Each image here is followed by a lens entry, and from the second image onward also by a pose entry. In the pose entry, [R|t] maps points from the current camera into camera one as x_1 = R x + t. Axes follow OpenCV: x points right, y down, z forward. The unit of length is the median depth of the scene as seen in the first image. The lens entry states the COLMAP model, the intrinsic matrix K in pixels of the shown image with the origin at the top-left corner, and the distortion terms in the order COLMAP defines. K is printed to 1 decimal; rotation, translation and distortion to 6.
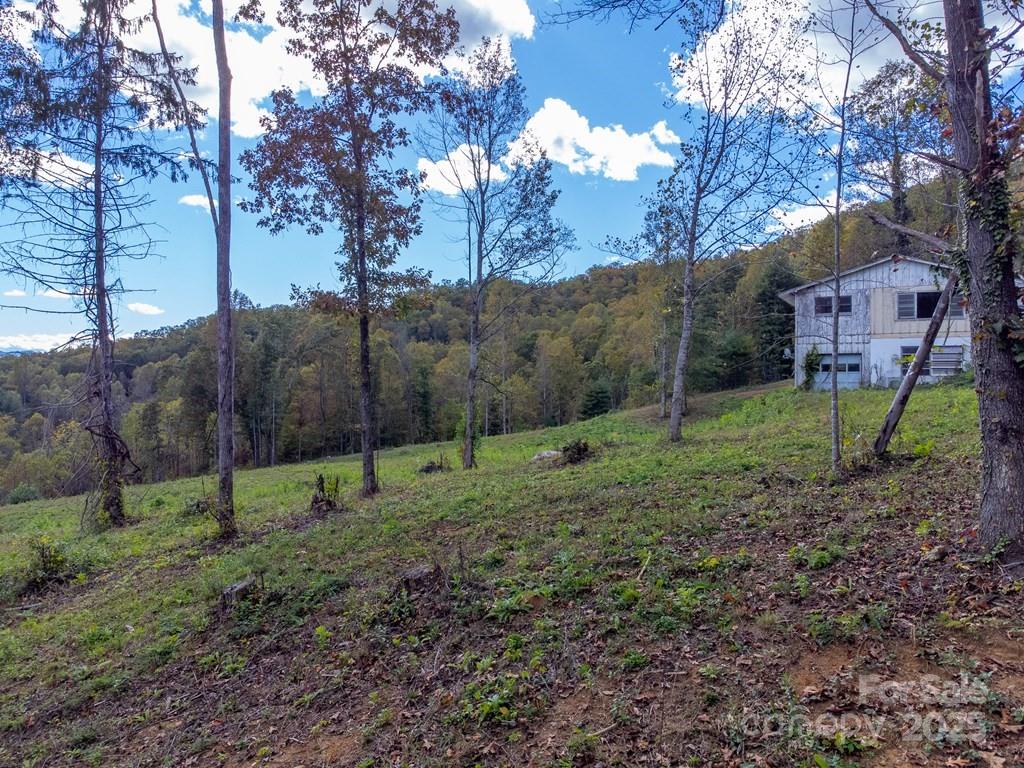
lens RADIAL K [[771.4, 0, 515.2], [0, 771.4, 377.5], [0, 0, 1]] dist [-0.005466, 0.037463]
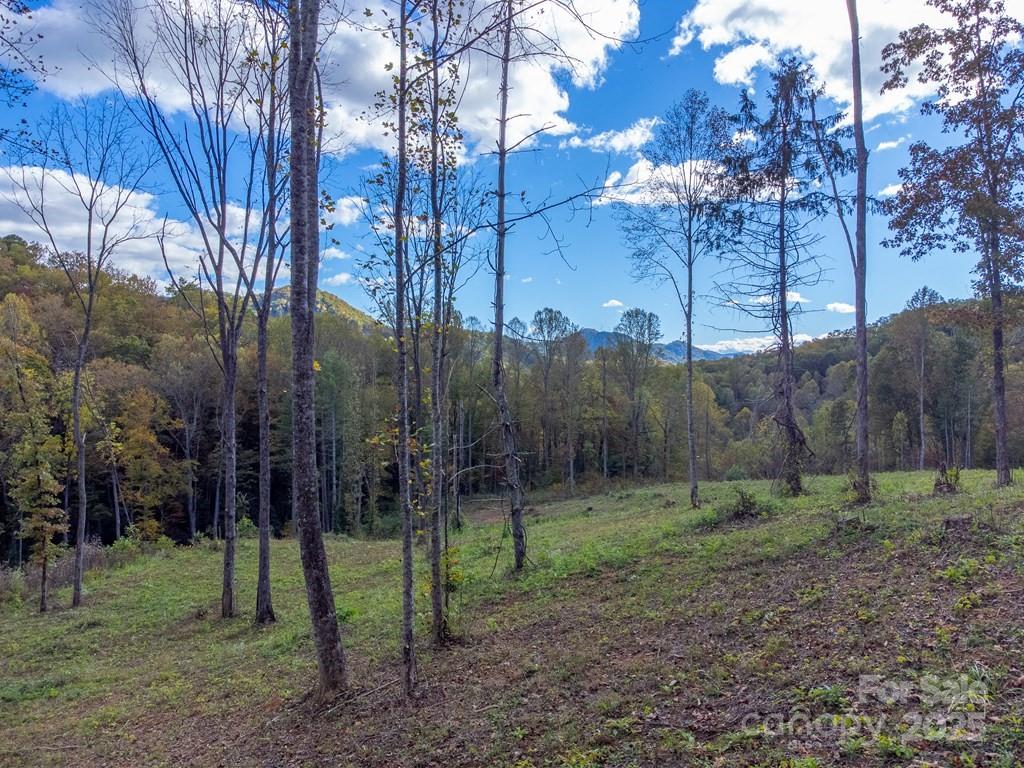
lens RADIAL K [[771.4, 0, 515.2], [0, 771.4, 377.5], [0, 0, 1]] dist [-0.005466, 0.037463]
pose [[0.664081, -0.001769, -0.747659, 0.132150], [0.003442, 0.999994, 0.000691, -0.007234], [0.747653, -0.003033, 0.664083, -0.197872]]
